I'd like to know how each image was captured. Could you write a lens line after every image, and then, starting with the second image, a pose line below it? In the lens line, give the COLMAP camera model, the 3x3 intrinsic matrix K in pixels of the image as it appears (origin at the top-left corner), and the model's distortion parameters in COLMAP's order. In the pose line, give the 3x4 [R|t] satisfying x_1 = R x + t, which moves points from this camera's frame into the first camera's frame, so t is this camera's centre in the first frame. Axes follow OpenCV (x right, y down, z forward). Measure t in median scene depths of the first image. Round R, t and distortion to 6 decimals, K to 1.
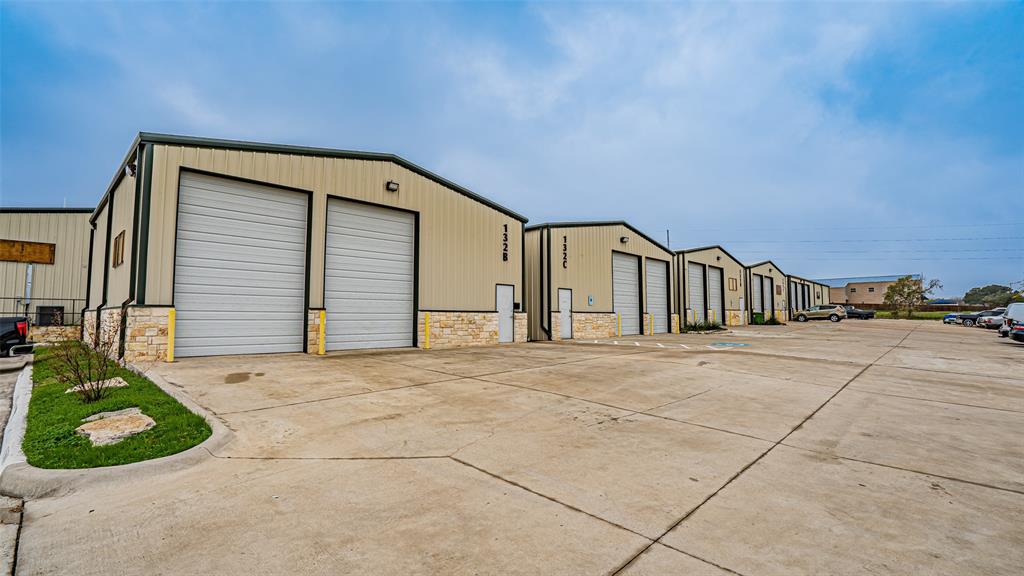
lens RADIAL K [[458.3, 0, 512.0], [0, 458.3, 288.0], [0, 0, 1]] dist [-0.031335, 0.000562]
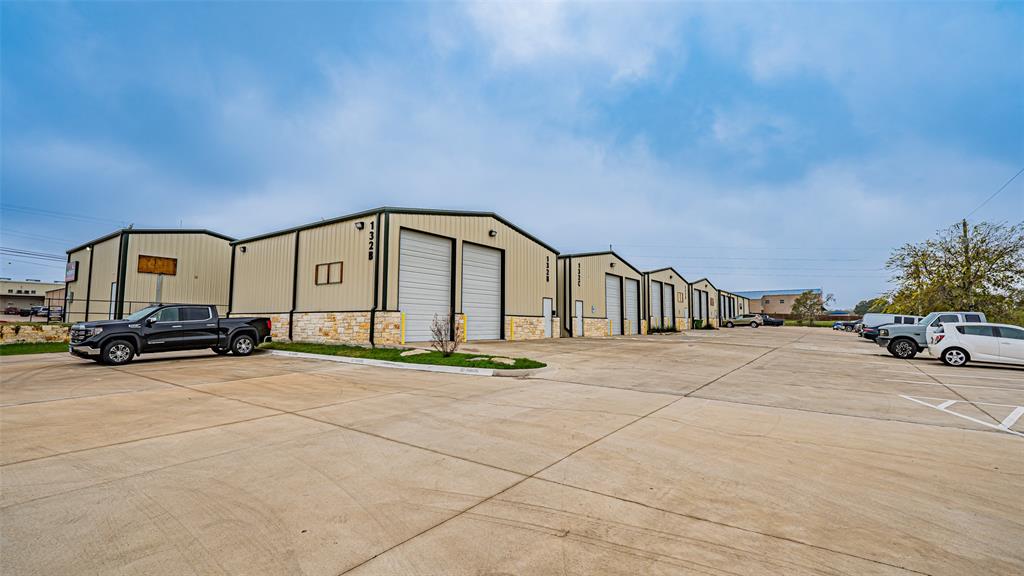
lens RADIAL K [[458.3, 0, 512.0], [0, 458.3, 288.0], [0, 0, 1]] dist [-0.031335, 0.000562]
pose [[0.990564, 0.016866, 0.136008, -0.277555], [-0.014815, 0.999761, -0.016075, -0.011770], [-0.136247, 0.013909, 0.990577, -0.358690]]
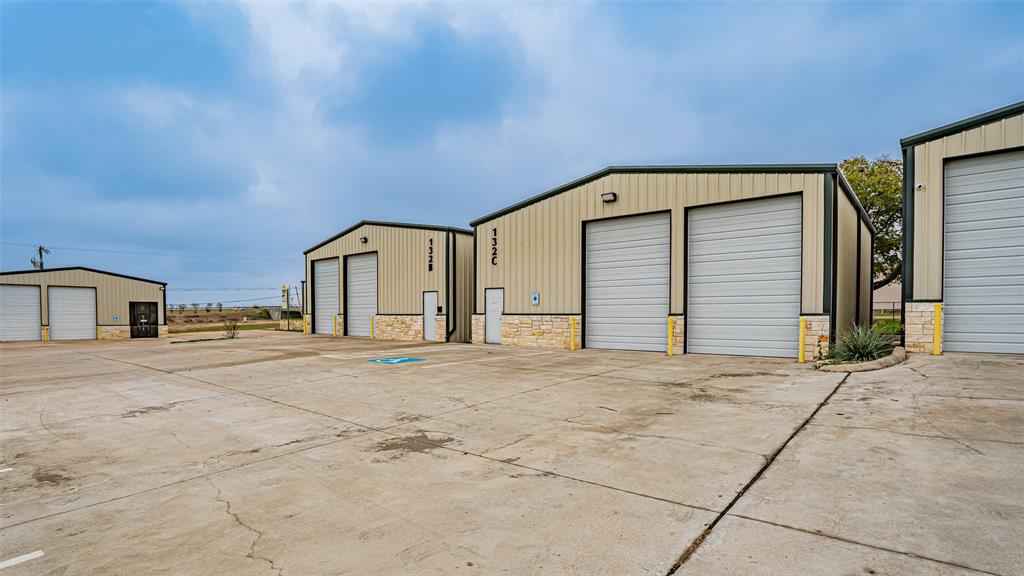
lens RADIAL K [[424.3, 0, 578.1], [0, 424.3, 319.7], [0, 0, 1]] dist [-0.001850, -0.000064]
pose [[0.190947, 0.017726, -0.981440, 0.960011], [0.064551, 0.997446, 0.030574, 0.047994], [0.979476, -0.069191, 0.189315, 0.993489]]
